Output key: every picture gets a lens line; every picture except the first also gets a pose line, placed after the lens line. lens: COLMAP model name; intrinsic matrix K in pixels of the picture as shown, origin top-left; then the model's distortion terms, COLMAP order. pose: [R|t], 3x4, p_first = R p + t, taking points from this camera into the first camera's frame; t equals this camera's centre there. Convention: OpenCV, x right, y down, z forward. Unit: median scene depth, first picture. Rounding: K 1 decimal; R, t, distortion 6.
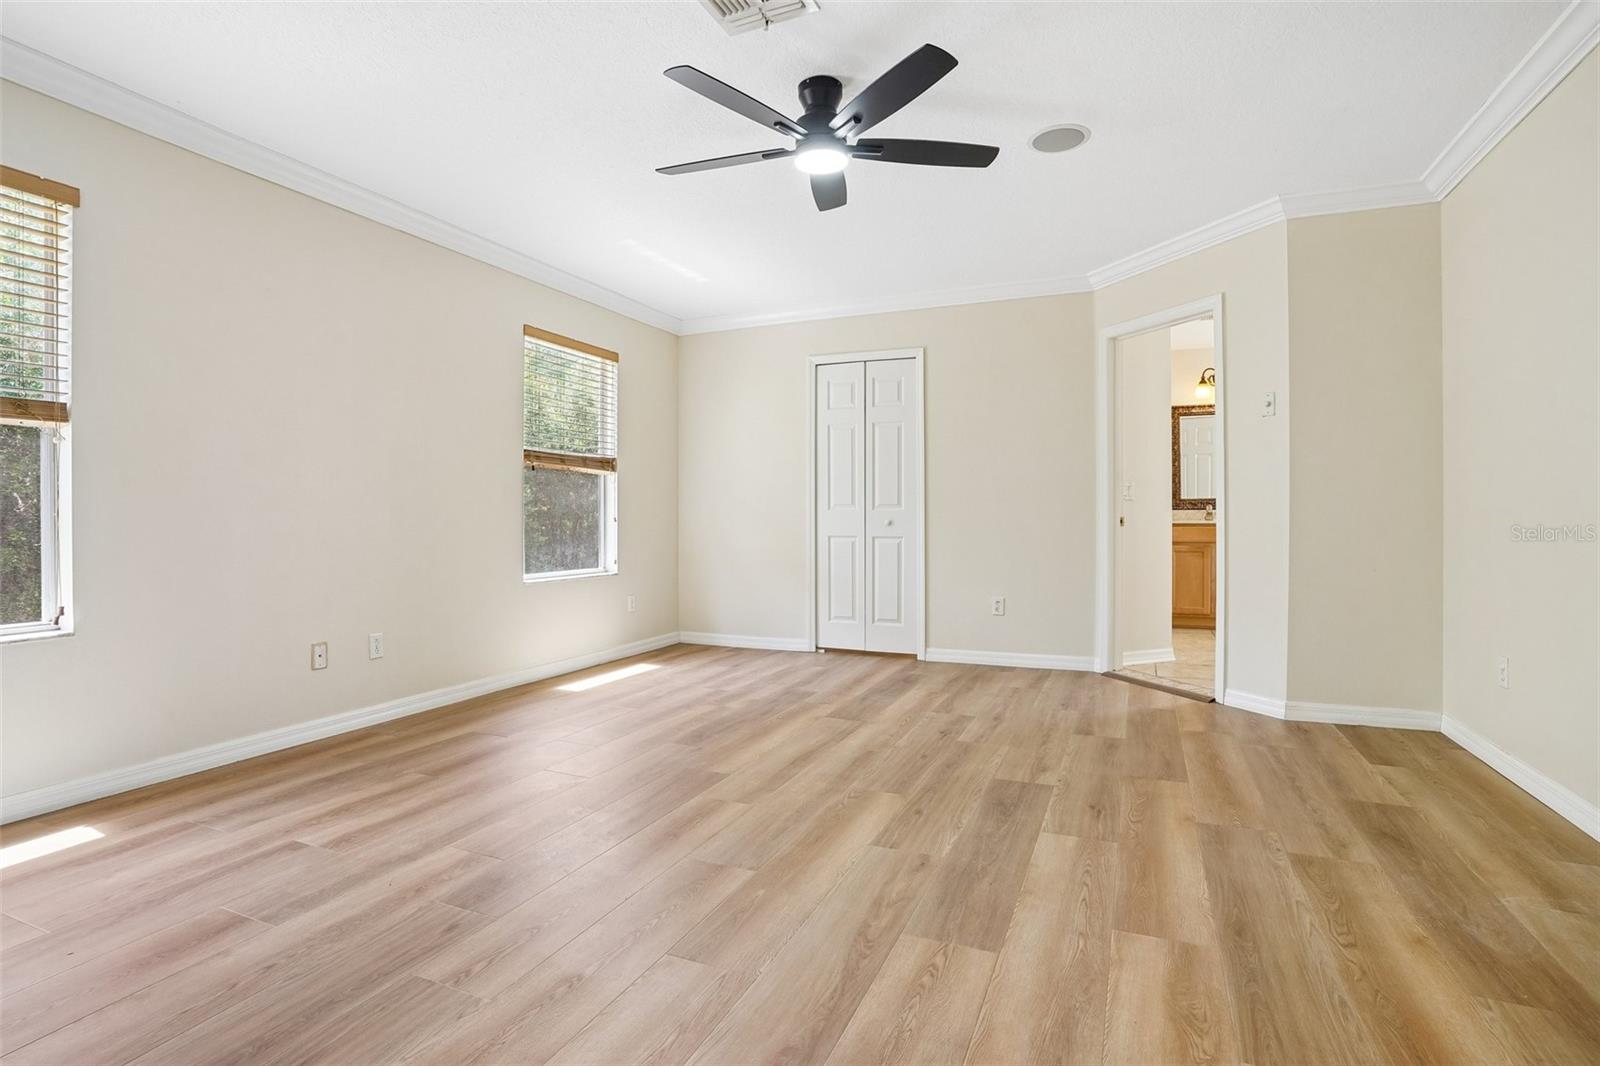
lens RADIAL K [[783.8, 0, 808.0], [0, 783.8, 531.4], [0, 0, 1]] dist [-0.037269, 0.006357]
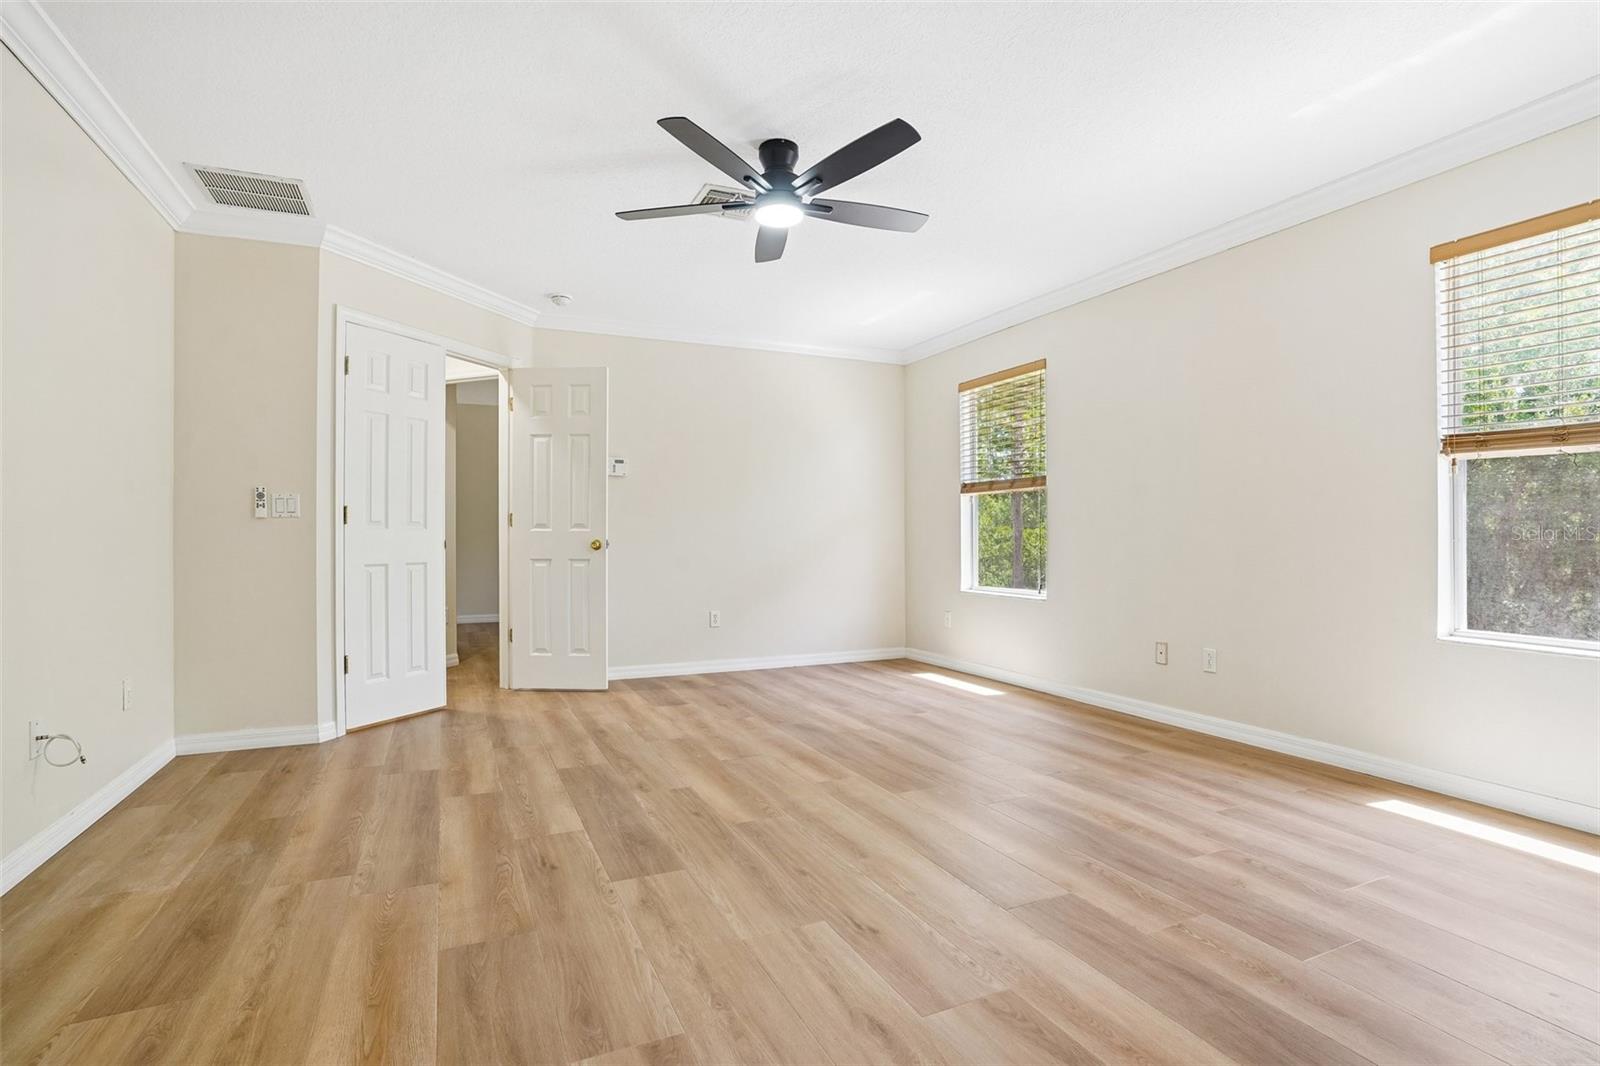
lens RADIAL K [[783.8, 0, 806.8], [0, 783.8, 534.5], [0, 0, 1]] dist [-0.037269, 0.006357]
pose [[-0.670083, -0.001046, -0.742286, 0.880174], [-0.006926, 0.999964, 0.004843, -0.037703], [0.742254, 0.008386, -0.670066, 1.911965]]
